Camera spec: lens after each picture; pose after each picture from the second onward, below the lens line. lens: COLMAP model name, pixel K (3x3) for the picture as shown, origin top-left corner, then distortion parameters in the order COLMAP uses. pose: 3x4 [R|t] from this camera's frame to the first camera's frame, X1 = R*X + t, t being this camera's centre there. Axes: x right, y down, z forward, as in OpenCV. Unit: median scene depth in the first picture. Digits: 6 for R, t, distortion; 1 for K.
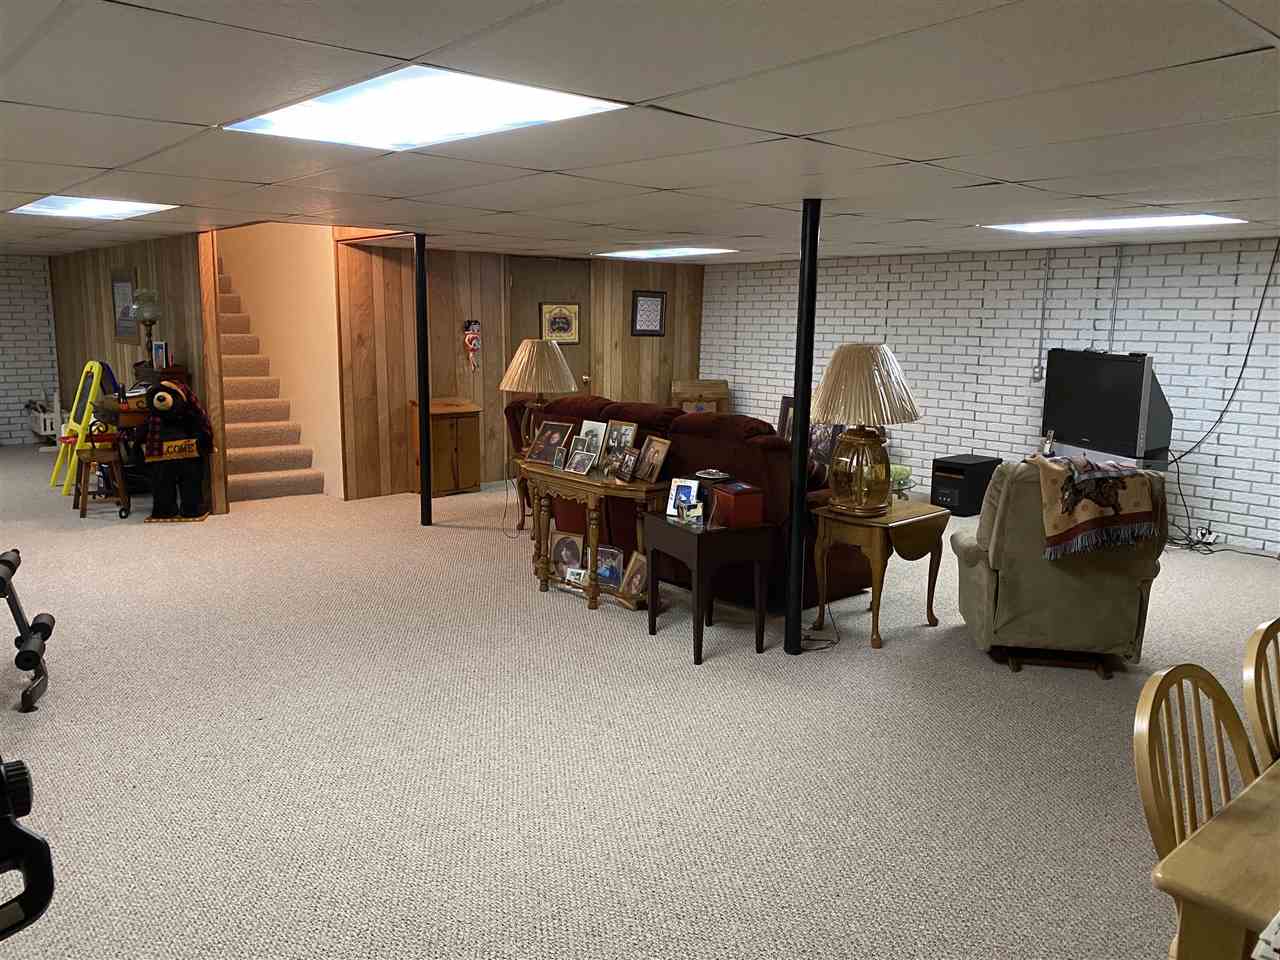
lens RADIAL K [[966.6, 0, 643.8], [0, 966.6, 479.9], [0, 0, 1]] dist [0.005073, 0.004247]
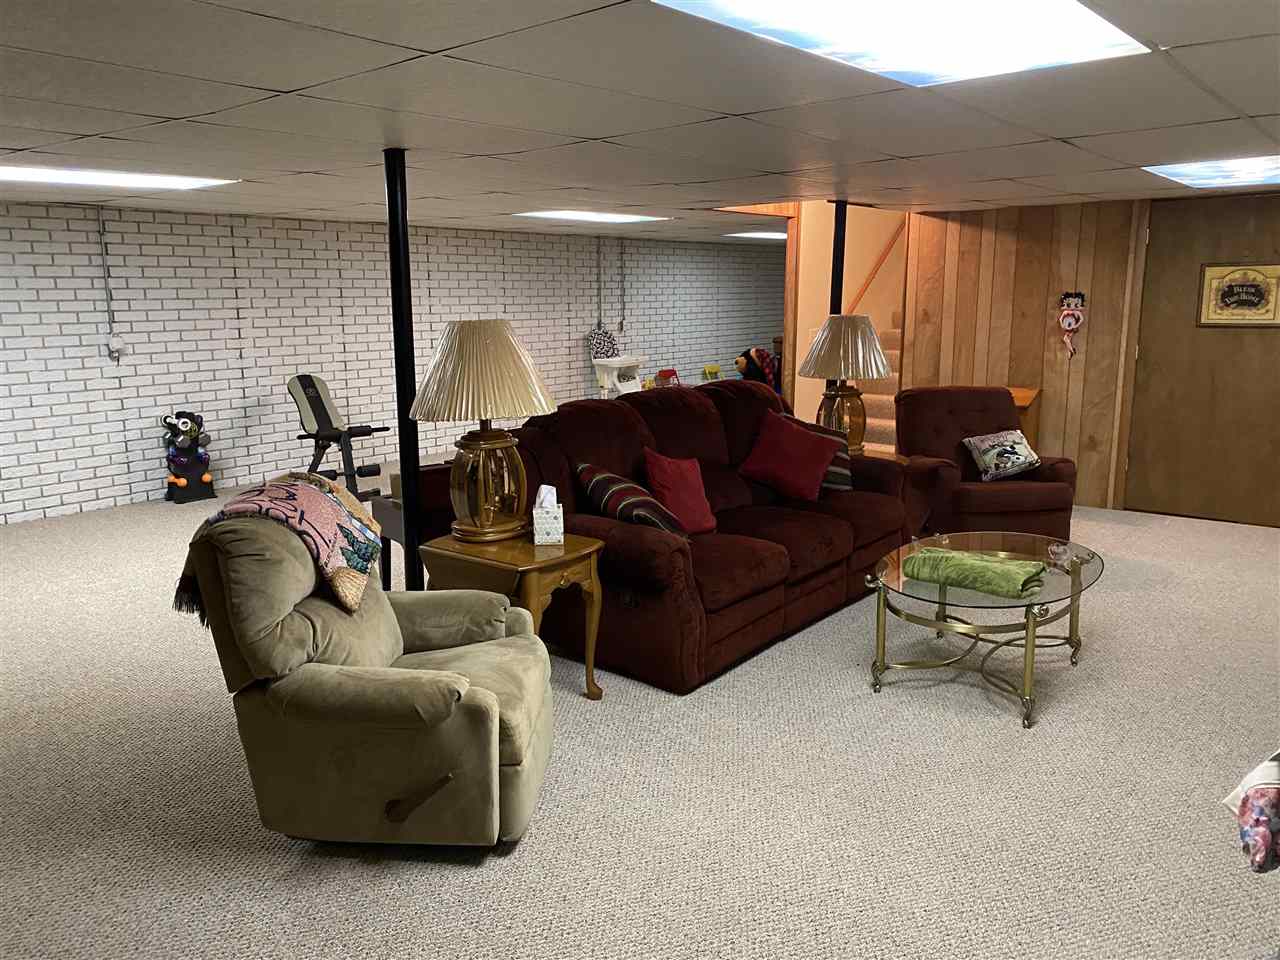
lens RADIAL K [[966.6, 0, 643.7], [0, 966.6, 478.3], [0, 0, 1]] dist [0.005073, 0.004247]
pose [[0.159896, 0.173315, -0.971800, 0.549784], [-0.151191, 0.977150, 0.149392, -0.084477], [0.975487, 0.123040, 0.182446, 0.547776]]
